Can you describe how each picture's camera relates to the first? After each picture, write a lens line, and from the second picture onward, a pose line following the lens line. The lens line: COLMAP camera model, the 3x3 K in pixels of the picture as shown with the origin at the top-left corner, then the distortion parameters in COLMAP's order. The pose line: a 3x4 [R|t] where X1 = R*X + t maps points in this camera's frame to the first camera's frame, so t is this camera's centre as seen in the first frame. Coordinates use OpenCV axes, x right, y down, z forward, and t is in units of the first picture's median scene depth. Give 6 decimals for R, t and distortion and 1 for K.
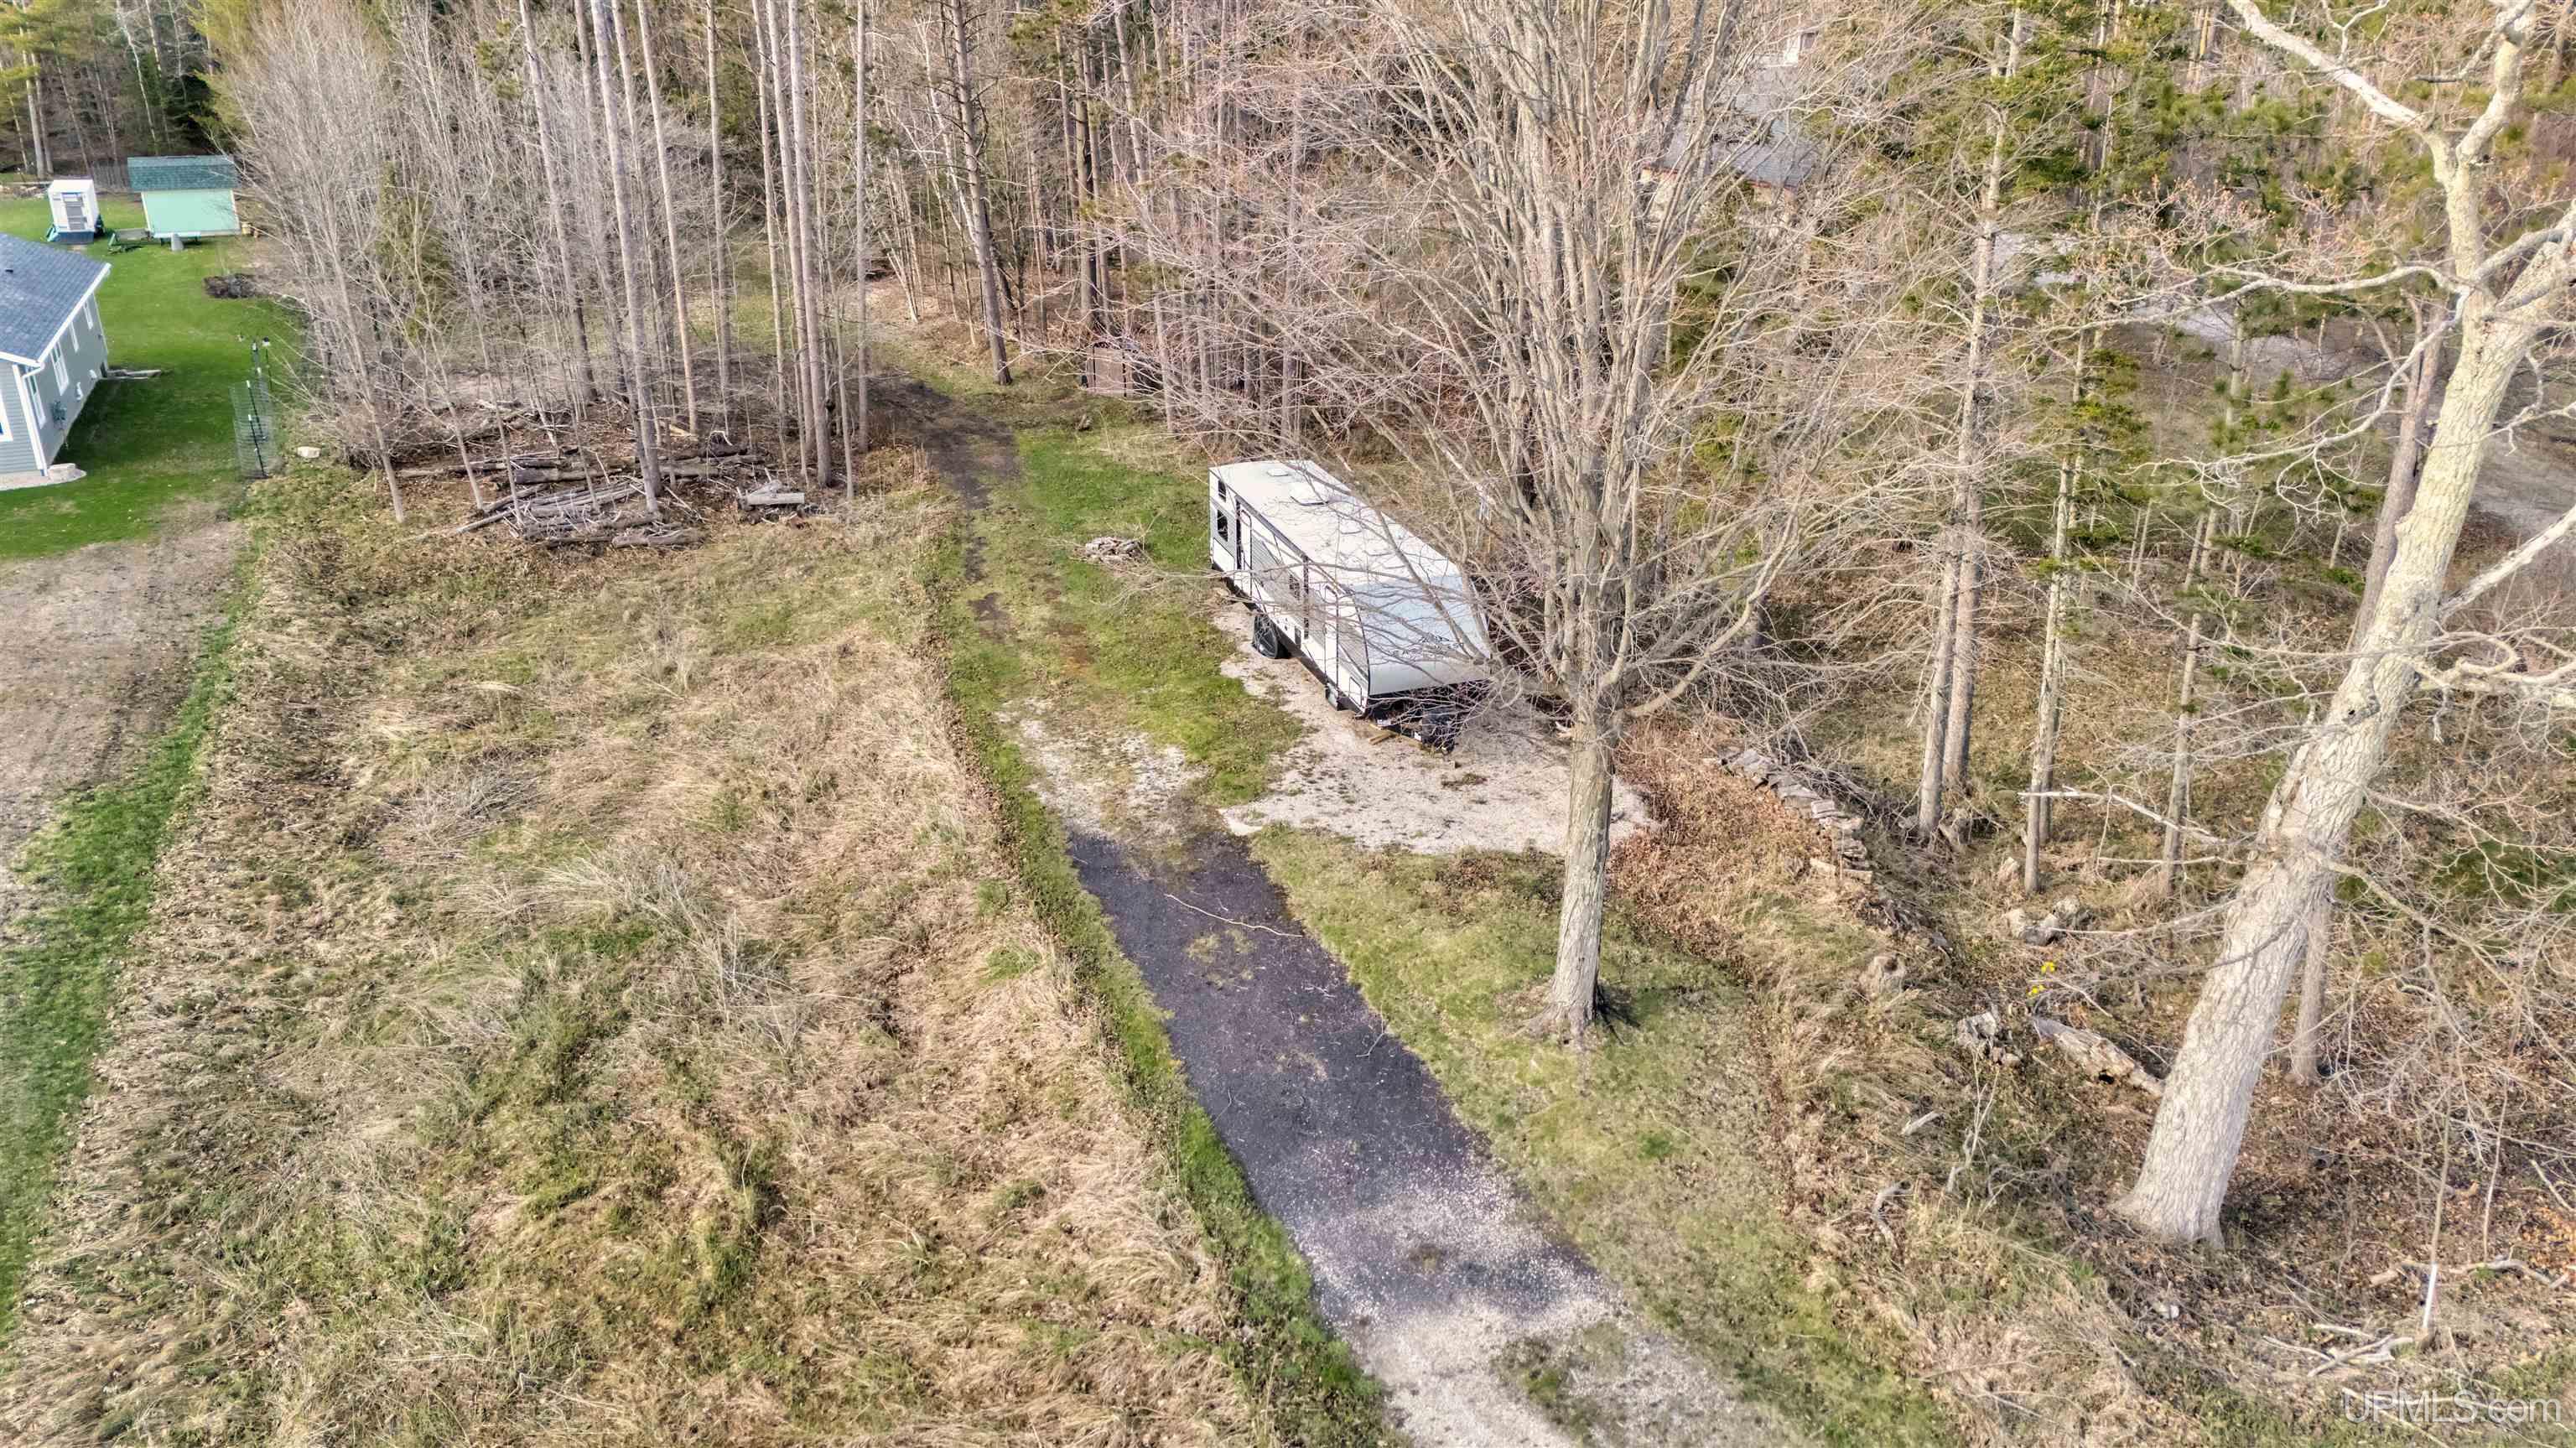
lens RADIAL K [[1895.1, 0, 1288.0], [0, 1895.1, 724.0], [0, 0, 1]] dist [0.106454, -0.131855]
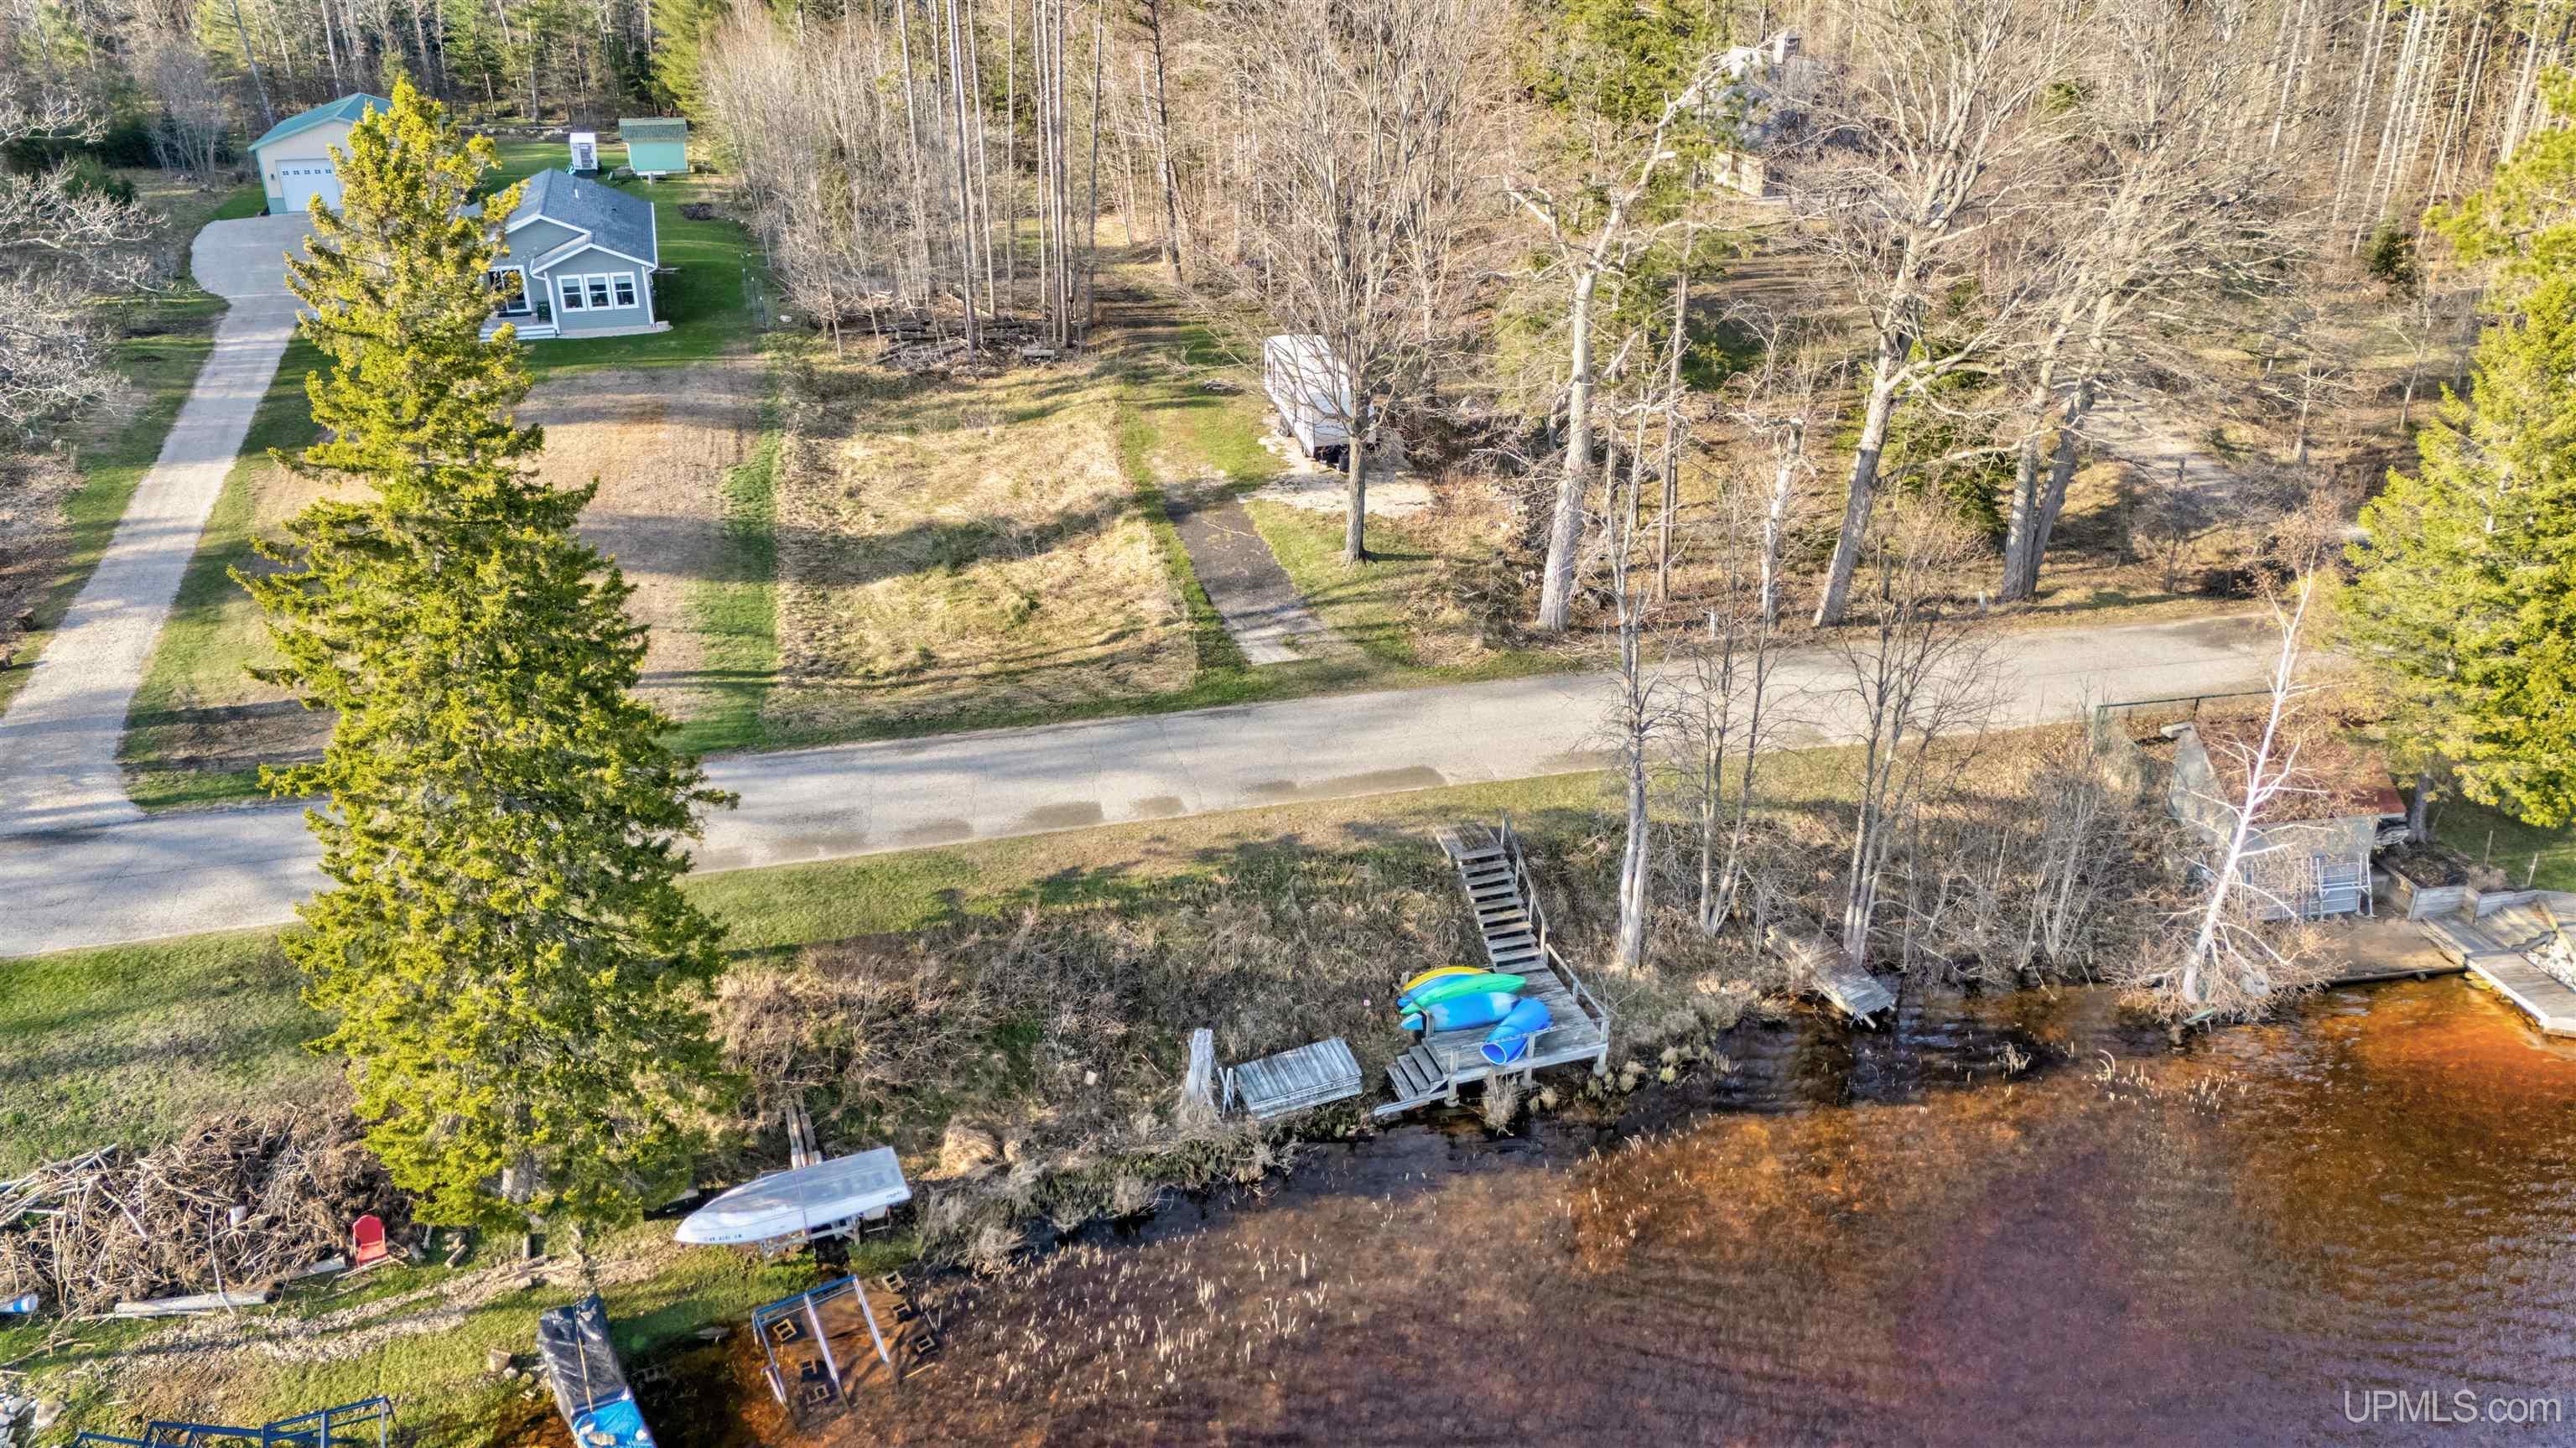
lens RADIAL K [[1895.1, 0, 1288.0], [0, 1895.1, 724.0], [0, 0, 1]] dist [0.106454, -0.131855]
pose [[0.991765, 0.051880, -0.117090, 0.194446], [-0.046130, 0.997617, 0.051299, 0.130035], [0.119473, -0.045476, 0.991795, -0.773621]]
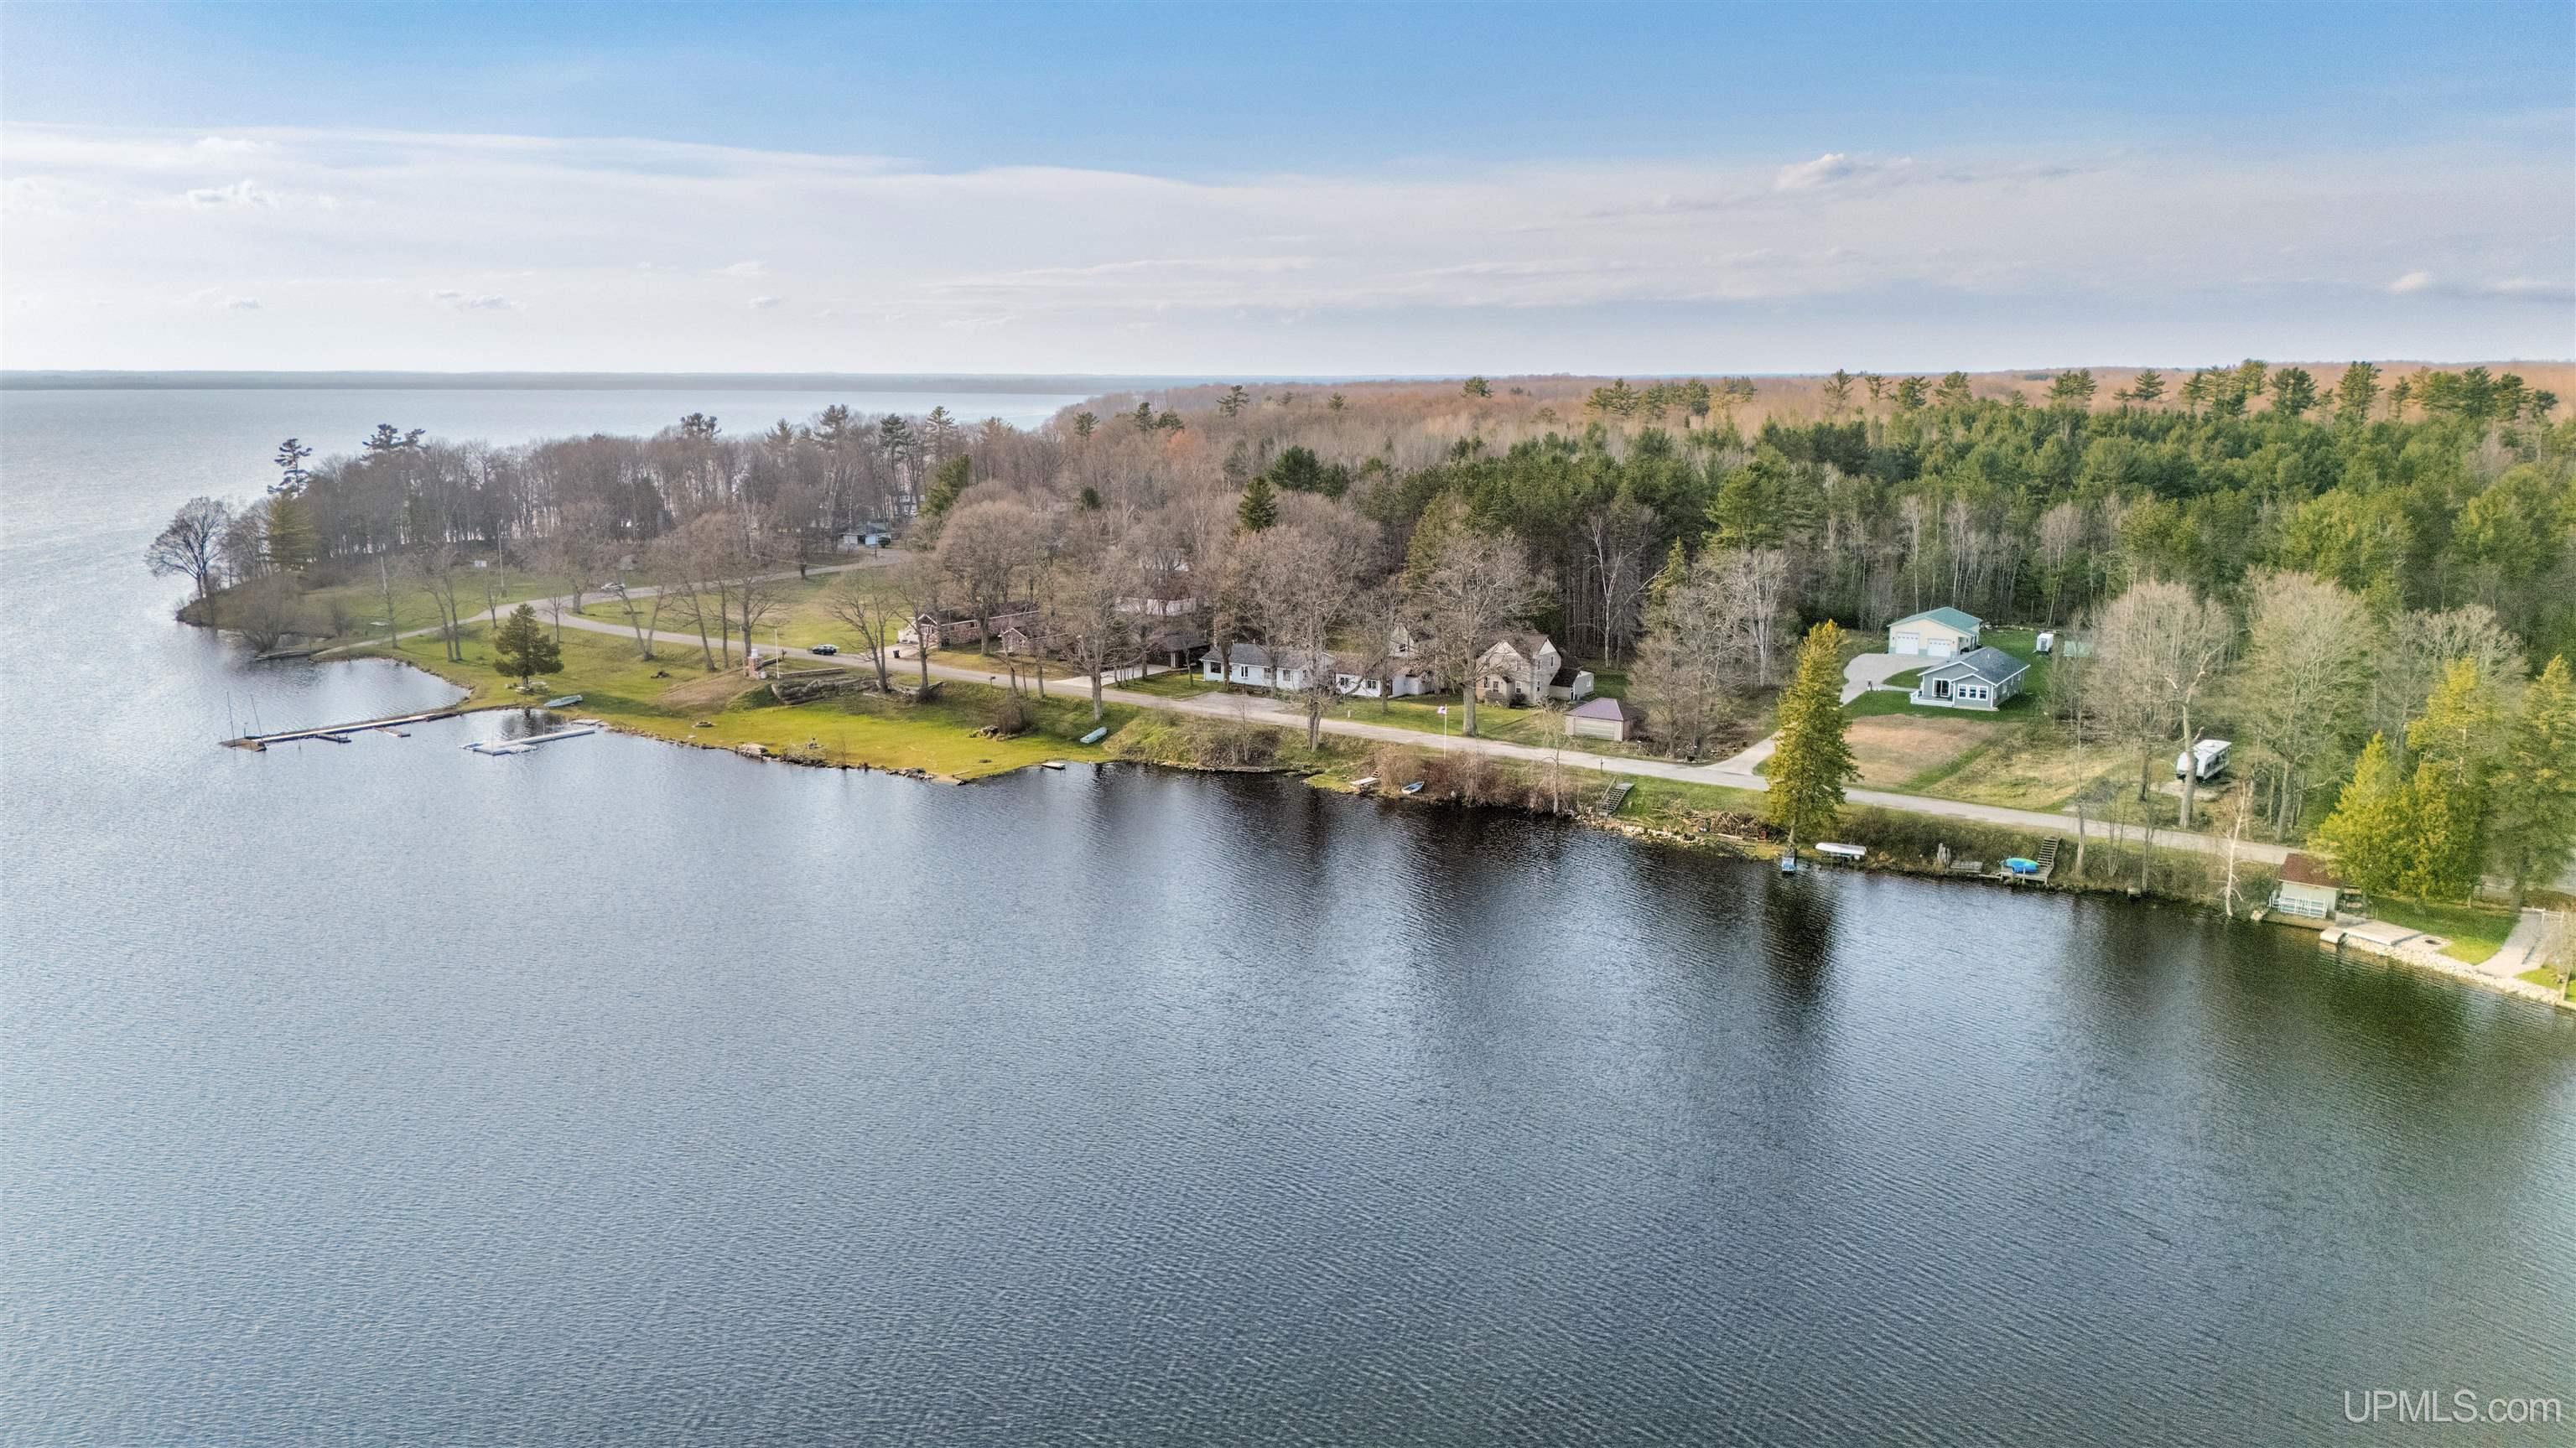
lens RADIAL K [[1895.1, 0, 1288.0], [0, 1895.1, 724.0], [0, 0, 1]] dist [0.106454, -0.131855]
pose [[0.548547, 0.155772, -0.821481, 2.210504], [-0.311104, 0.949975, -0.027604, 0.557123], [0.776086, 0.270708, 0.569567, -2.906113]]
